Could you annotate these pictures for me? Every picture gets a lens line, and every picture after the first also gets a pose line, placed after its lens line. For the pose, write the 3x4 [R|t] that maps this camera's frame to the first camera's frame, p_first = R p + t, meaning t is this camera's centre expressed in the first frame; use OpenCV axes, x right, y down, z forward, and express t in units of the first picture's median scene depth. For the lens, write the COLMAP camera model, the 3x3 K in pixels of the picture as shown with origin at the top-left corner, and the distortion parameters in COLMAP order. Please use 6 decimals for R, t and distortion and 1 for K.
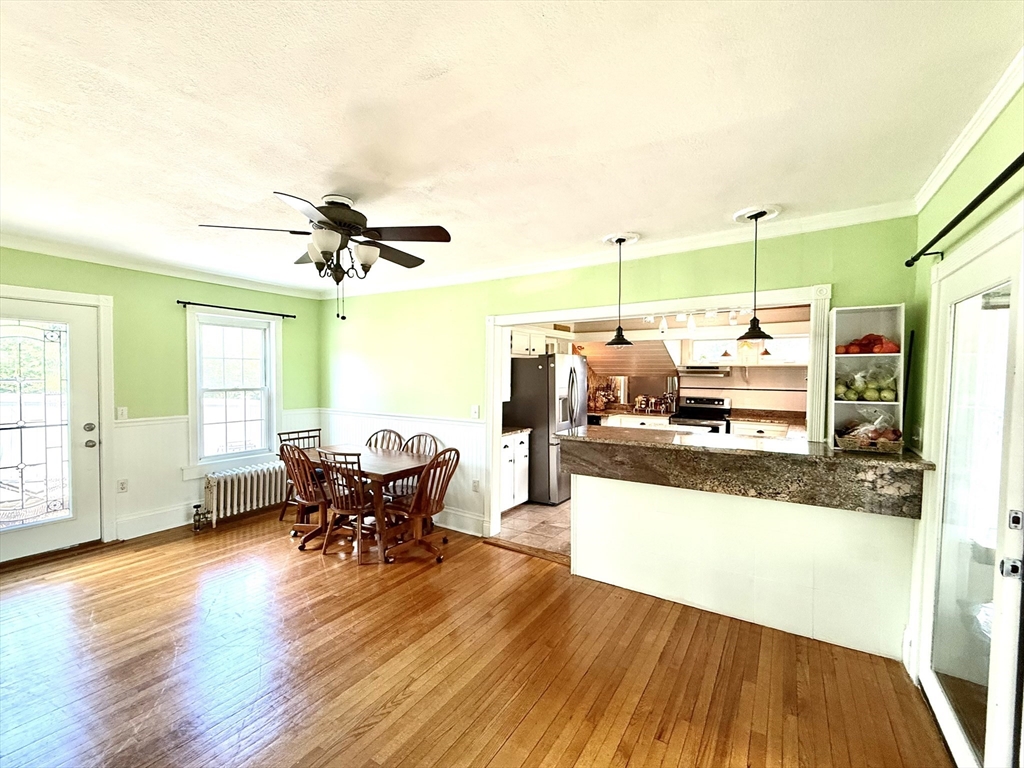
lens RADIAL K [[439.3, 0, 509.2], [0, 439.3, 387.1], [0, 0, 1]] dist [0.001462, -0.000314]
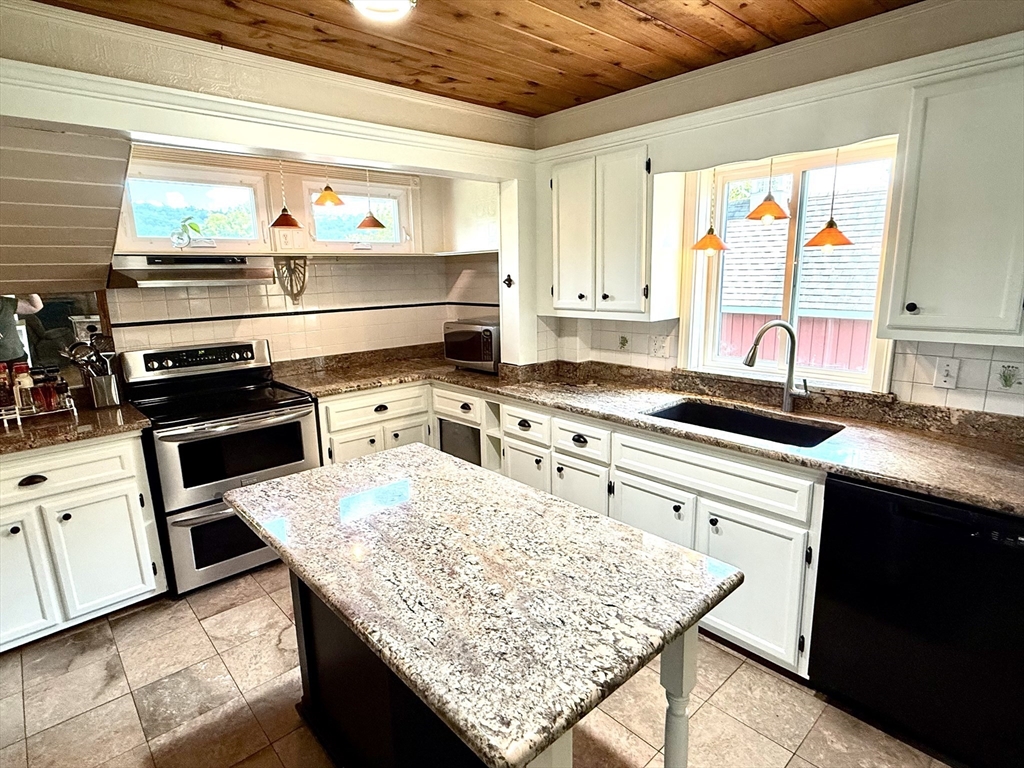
lens RADIAL K [[548.2, 0, 508.5], [0, 548.2, 385.3], [0, 0, 1]] dist [-0.004643, -0.001794]
pose [[0.248667, -0.209709, 0.945615, 0.114284], [0.055494, 0.977761, 0.202245, -0.029968], [-0.966998, 0.002185, 0.254775, 0.909184]]
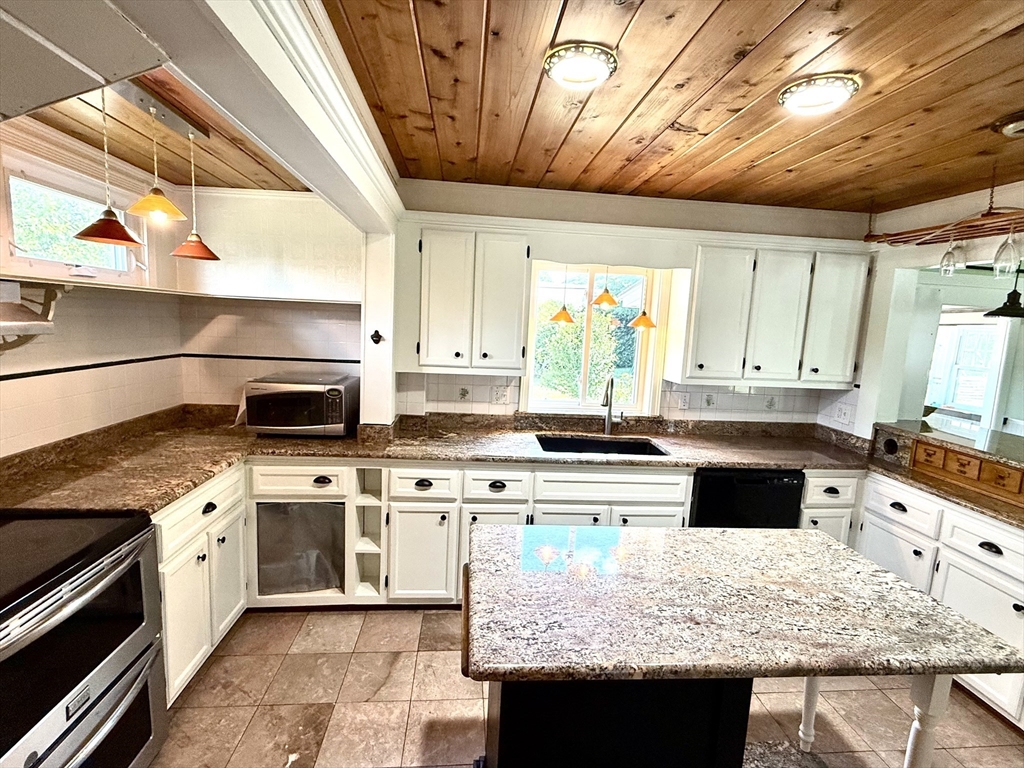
lens RADIAL K [[480.1, 0, 511.1], [0, 480.1, 384.2], [0, 0, 1]] dist [0.001069, -0.000956]
pose [[-0.618356, -0.138523, 0.773594, 0.232517], [-0.027510, 0.987556, 0.154846, -0.053435], [-0.785417, 0.074468, -0.614471, 1.272066]]
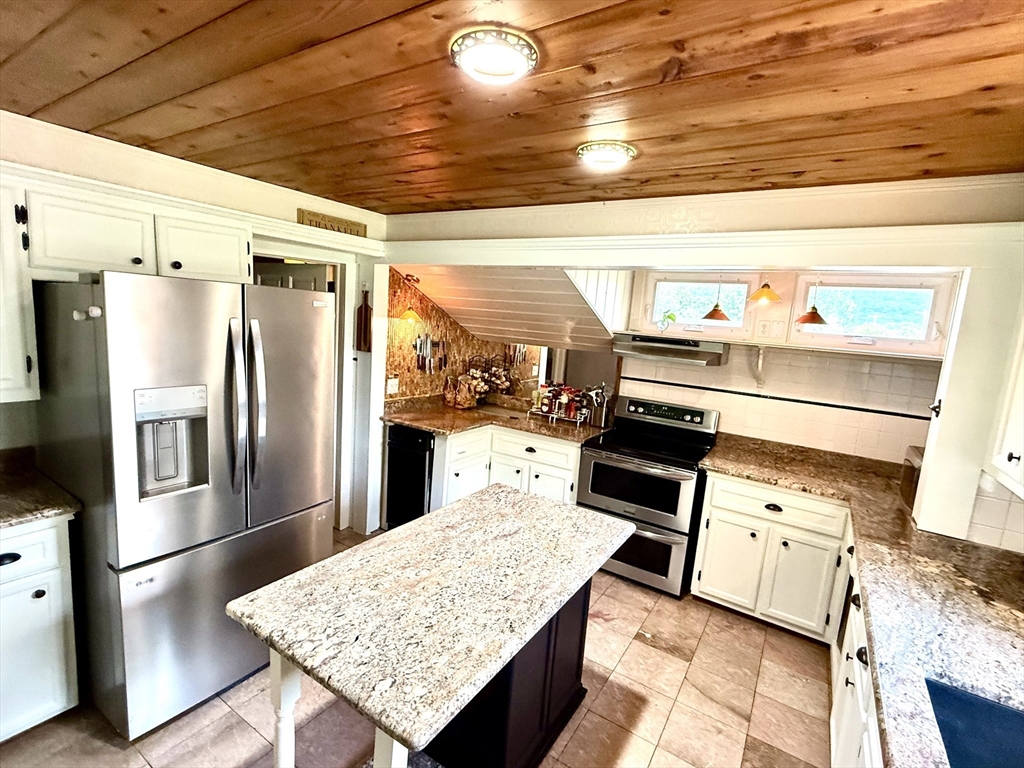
lens RADIAL K [[480.1, 0, 512.3], [0, 480.1, 383.1], [0, 0, 1]] dist [0.001069, -0.000956]
pose [[0.997673, 0.065381, 0.019311, 0.379880], [-0.067025, 0.992466, 0.102563, -0.055804], [-0.012460, -0.103618, 0.994539, 0.695597]]
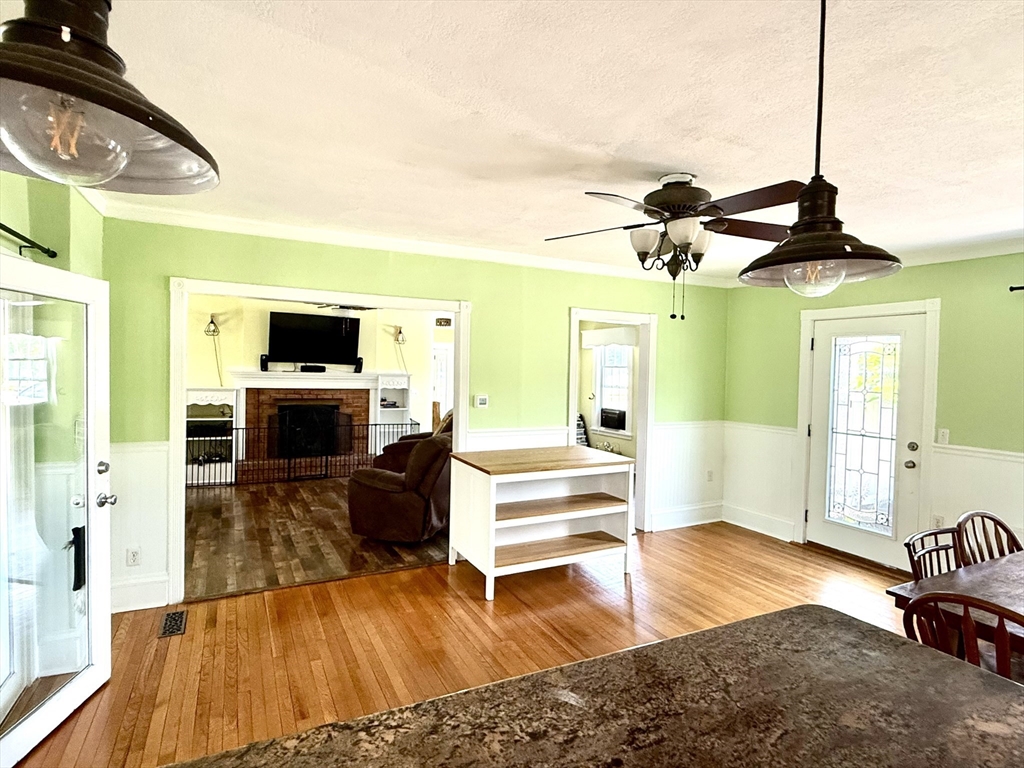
lens RADIAL K [[548.2, 0, 507.8], [0, 548.2, 382.3], [0, 0, 1]] dist [-0.004643, -0.001794]
pose [[-0.506771, 0.006116, -0.862059, 0.341365], [-0.052492, 0.997900, 0.037938, -0.030931], [0.860481, 0.064477, -0.505386, 0.645088]]
